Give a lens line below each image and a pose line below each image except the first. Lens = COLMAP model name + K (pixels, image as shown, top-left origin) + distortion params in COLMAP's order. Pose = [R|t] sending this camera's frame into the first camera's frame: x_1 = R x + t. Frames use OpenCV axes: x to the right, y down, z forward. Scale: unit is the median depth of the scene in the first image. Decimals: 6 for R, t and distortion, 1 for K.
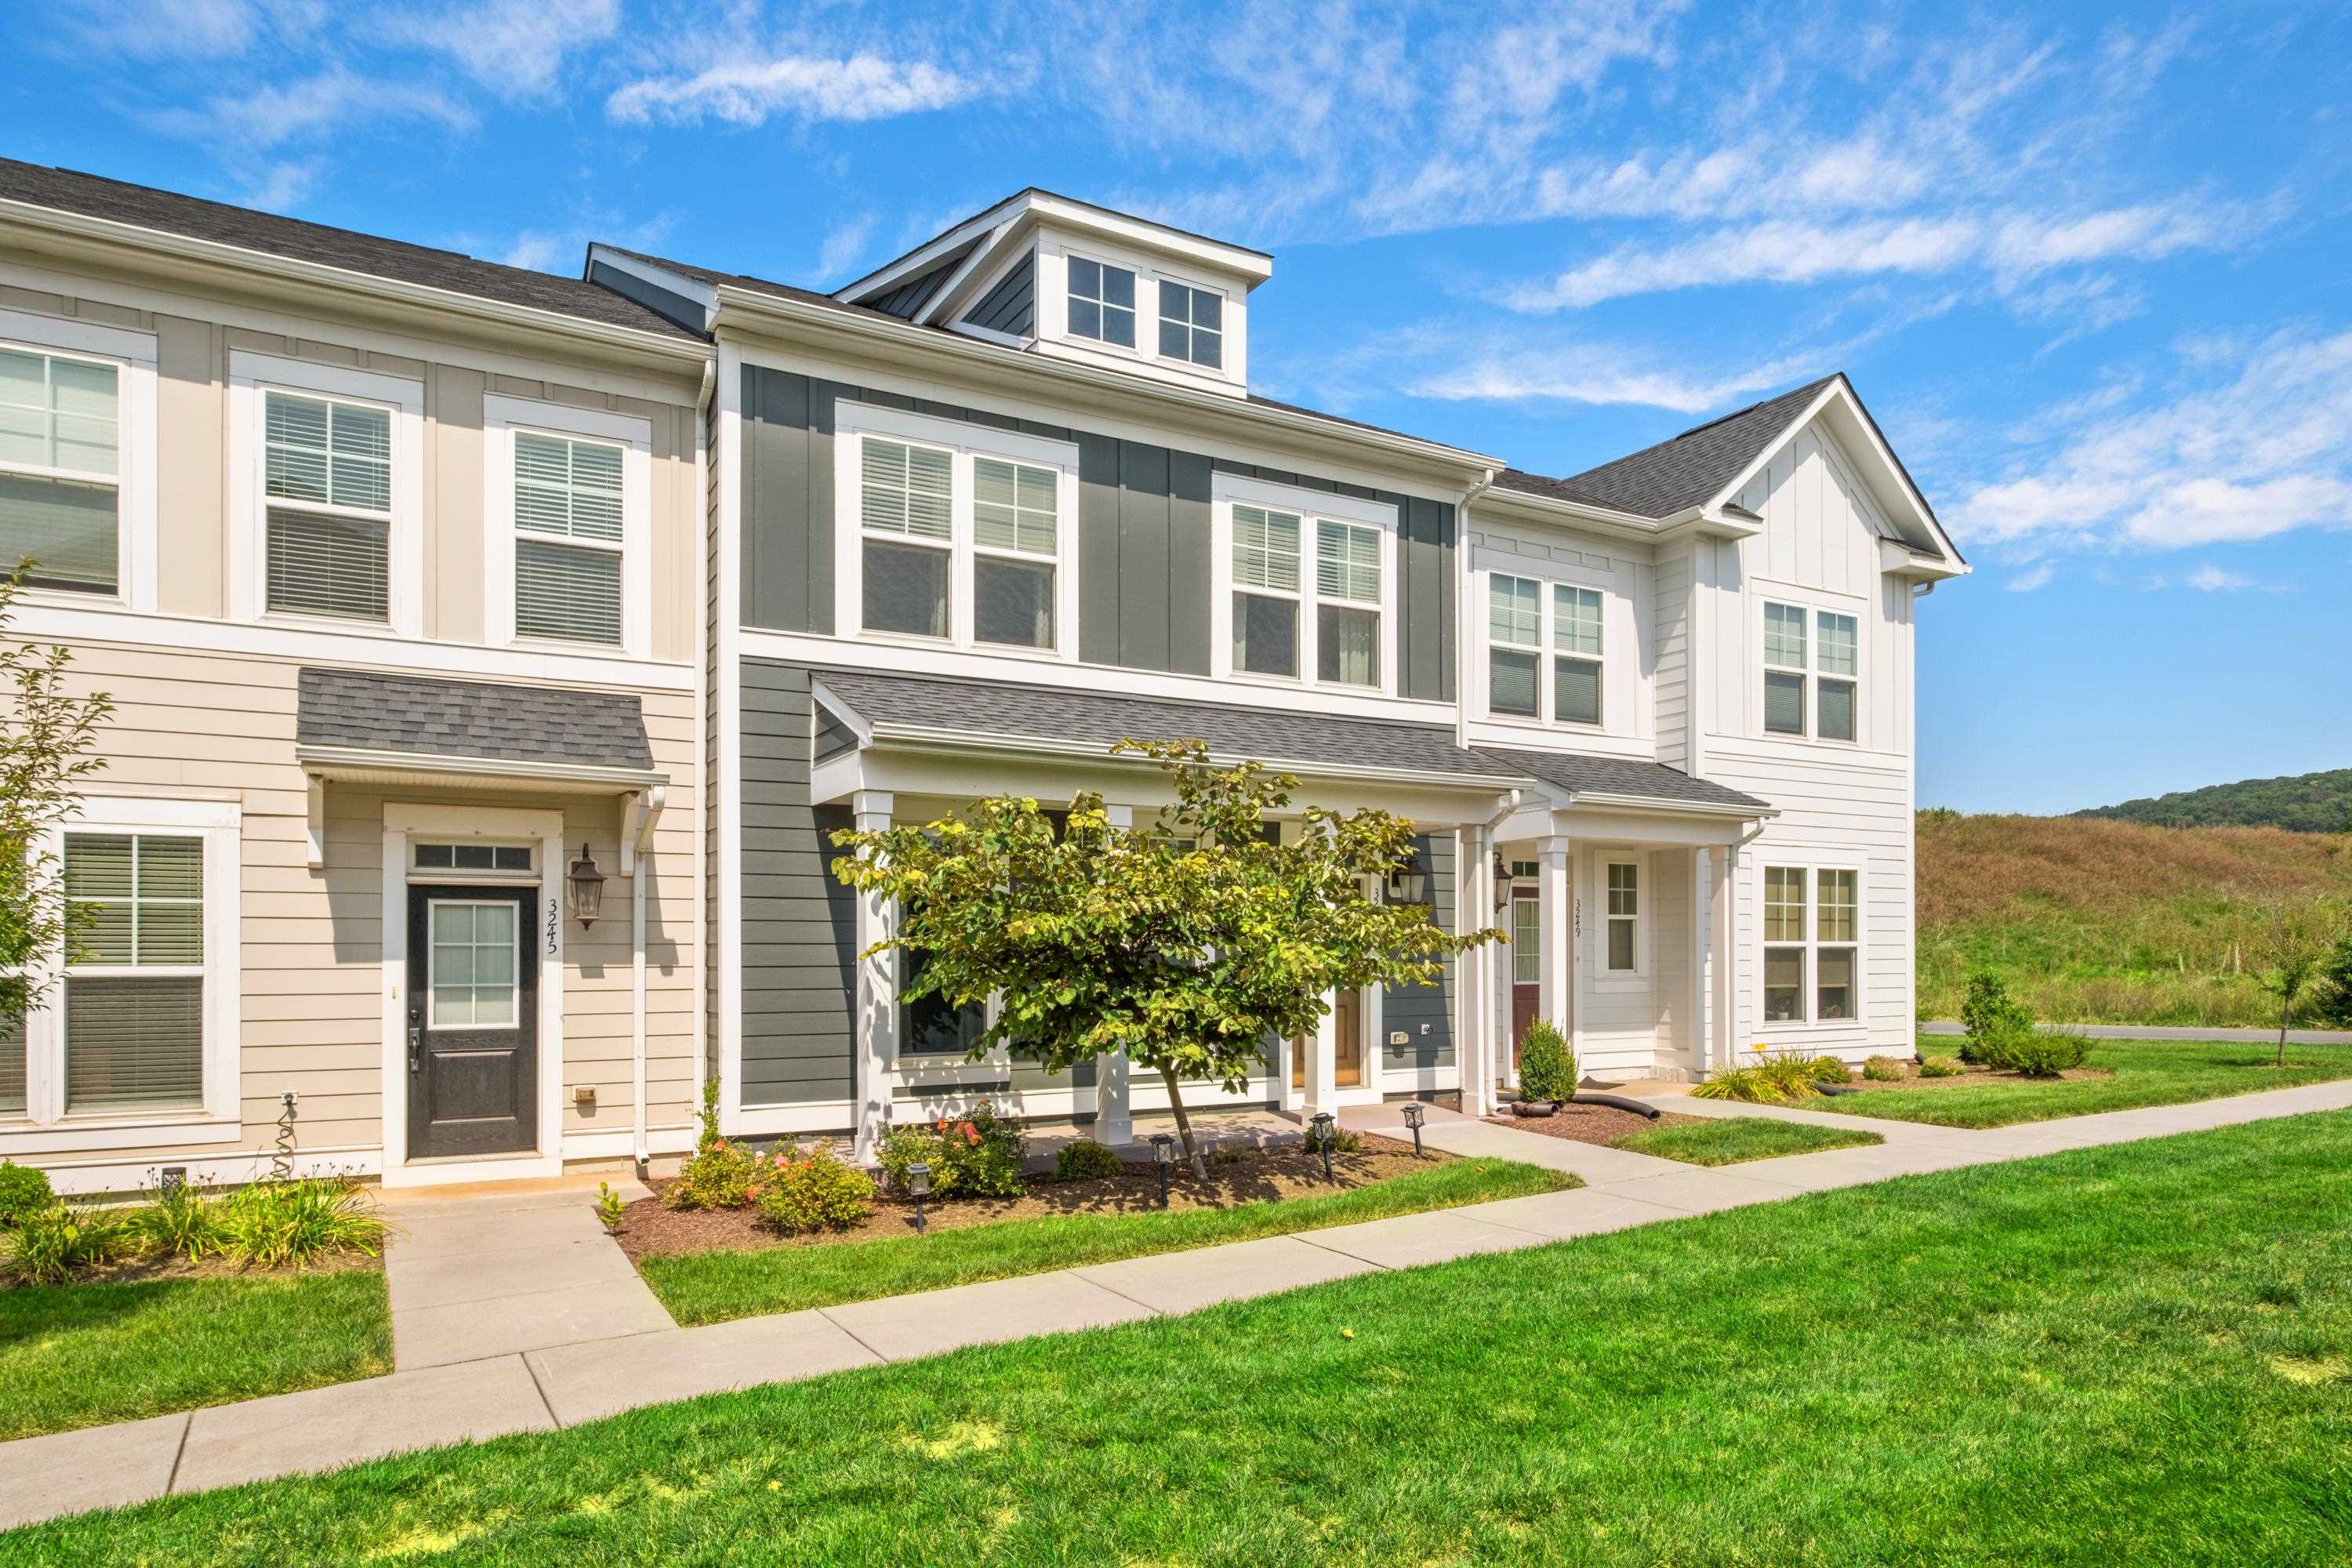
lens RADIAL K [[1463.1, 0, 1258.2], [0, 1463.1, 944.7], [0, 0, 1]] dist [-0.006039, 0.001782]
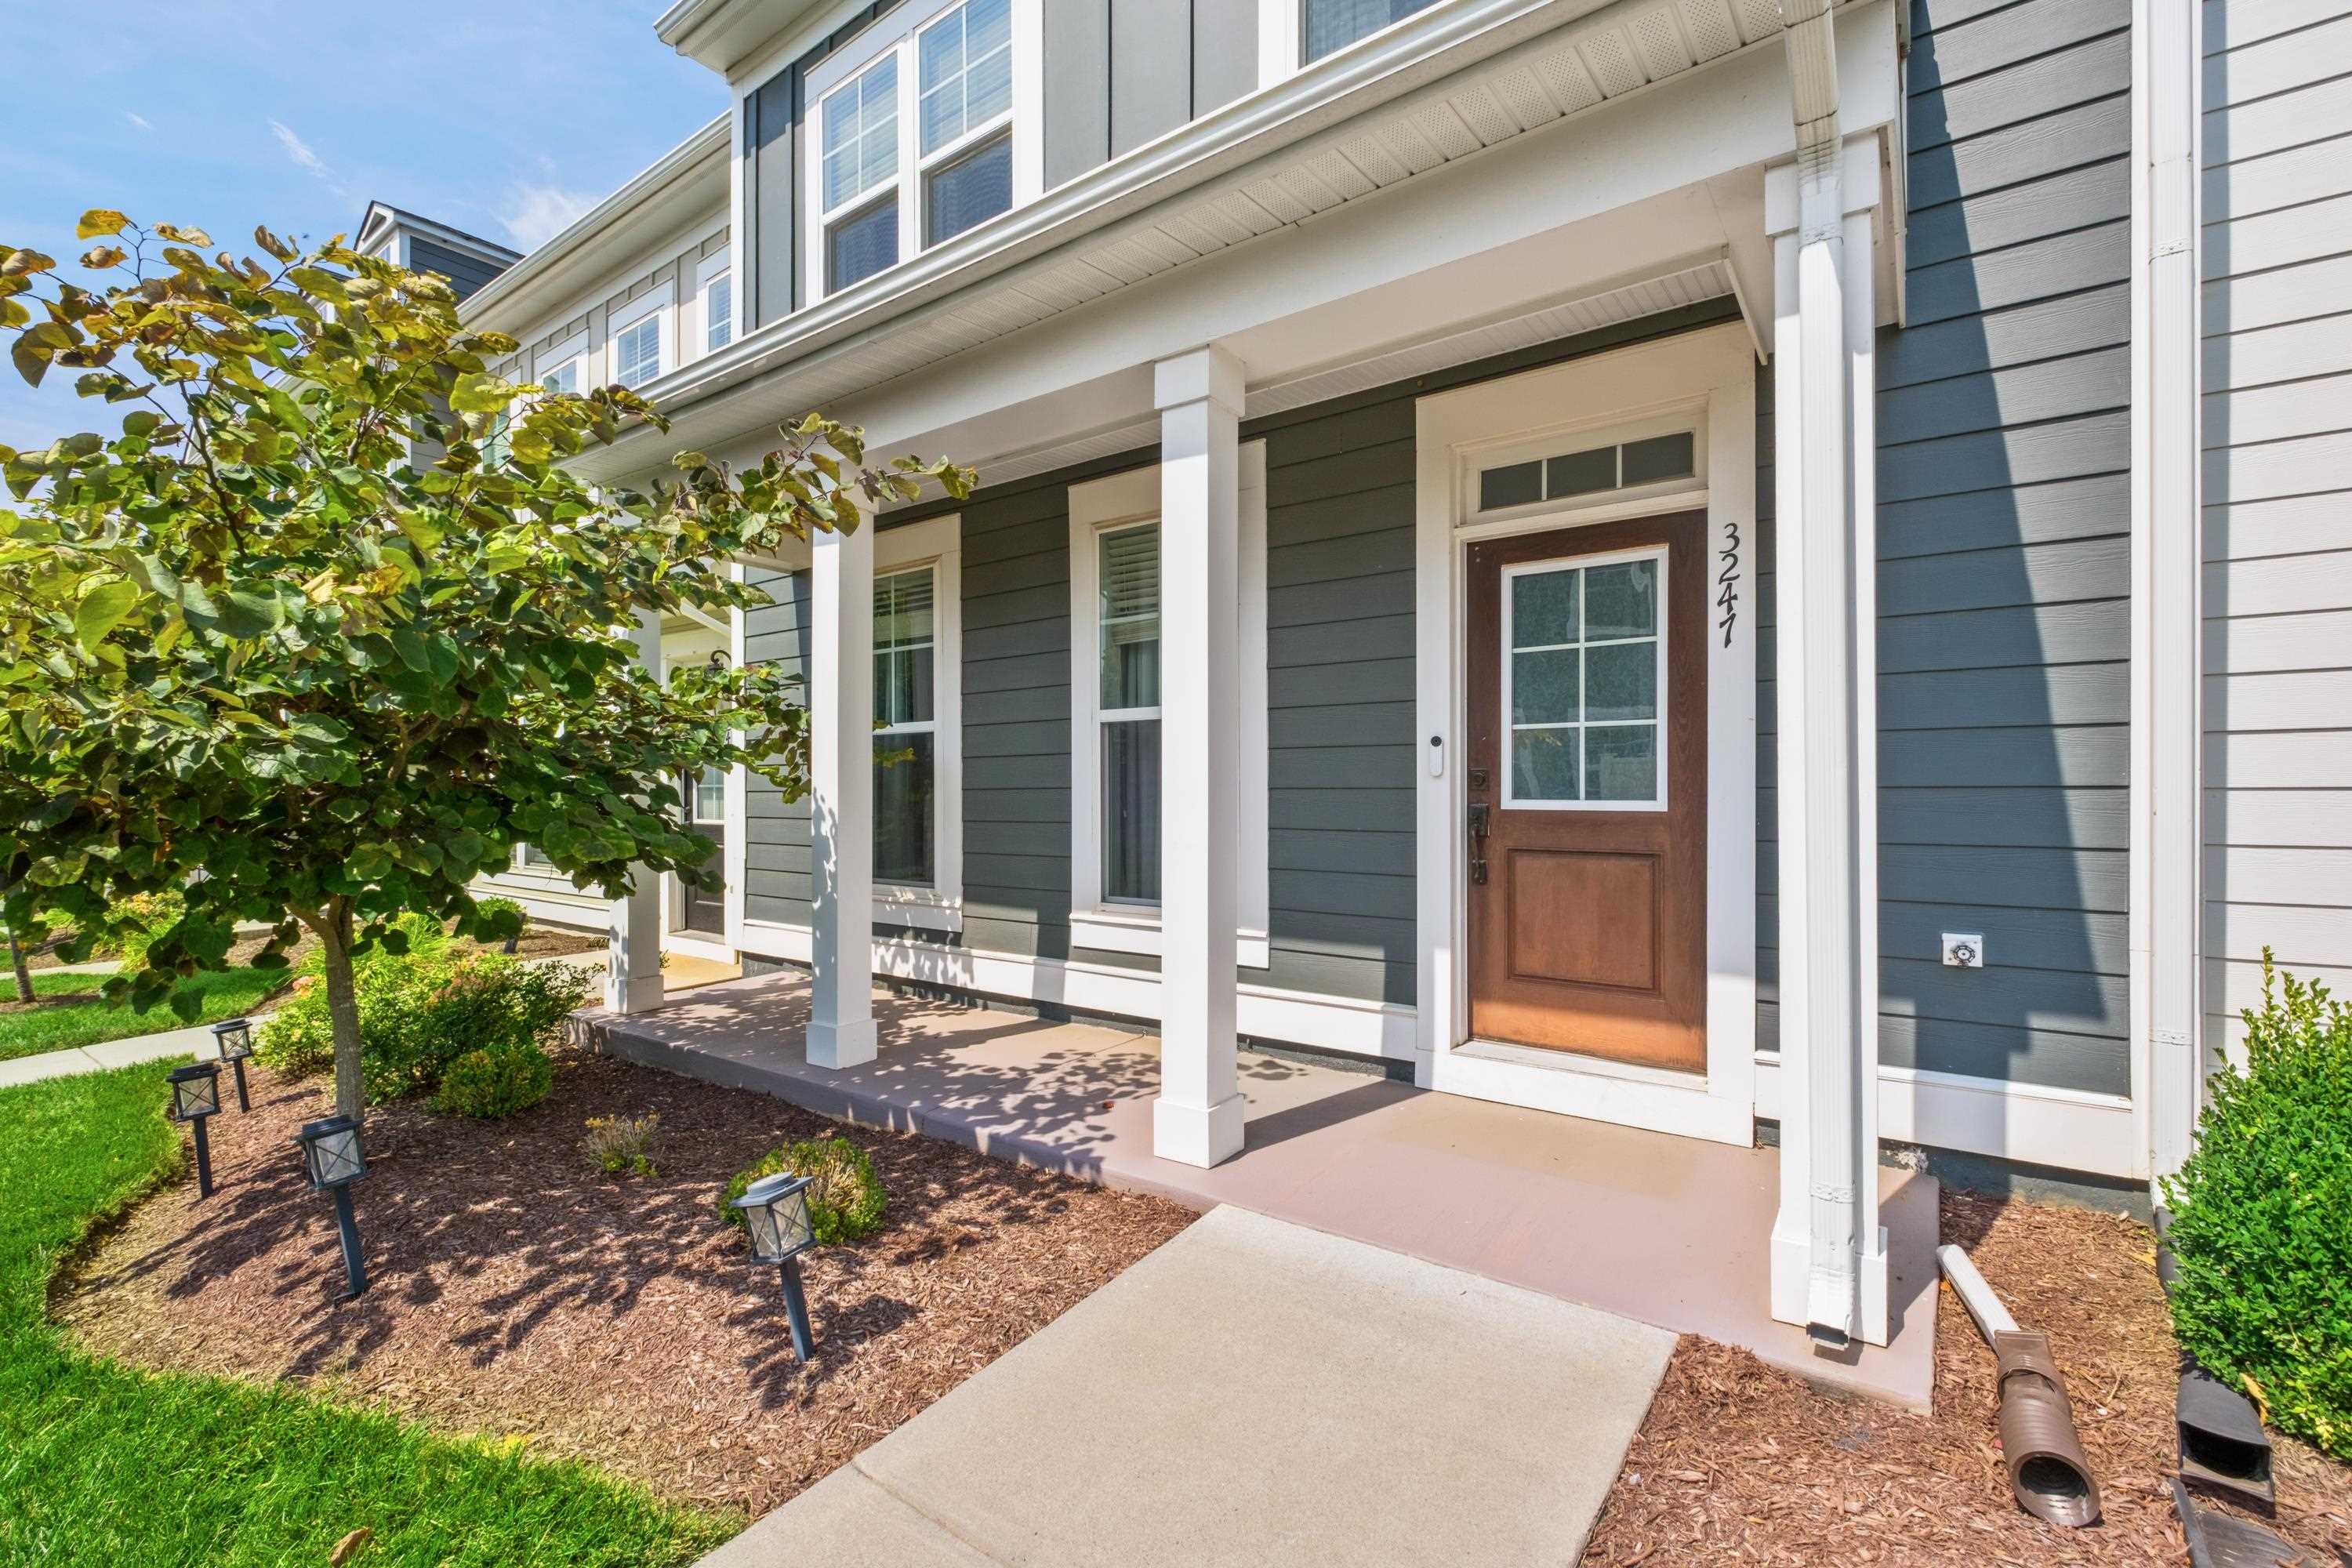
lens RADIAL K [[1046.6, 0, 1168.5], [0, 1046.6, 769.4], [0, 0, 1]] dist [-0.000412, -0.000244]
pose [[0.358515, -0.019450, -0.933321, 0.302146], [0.001430, 0.999793, -0.020285, 0.028979], [0.933523, 0.005938, 0.358469, 0.901923]]
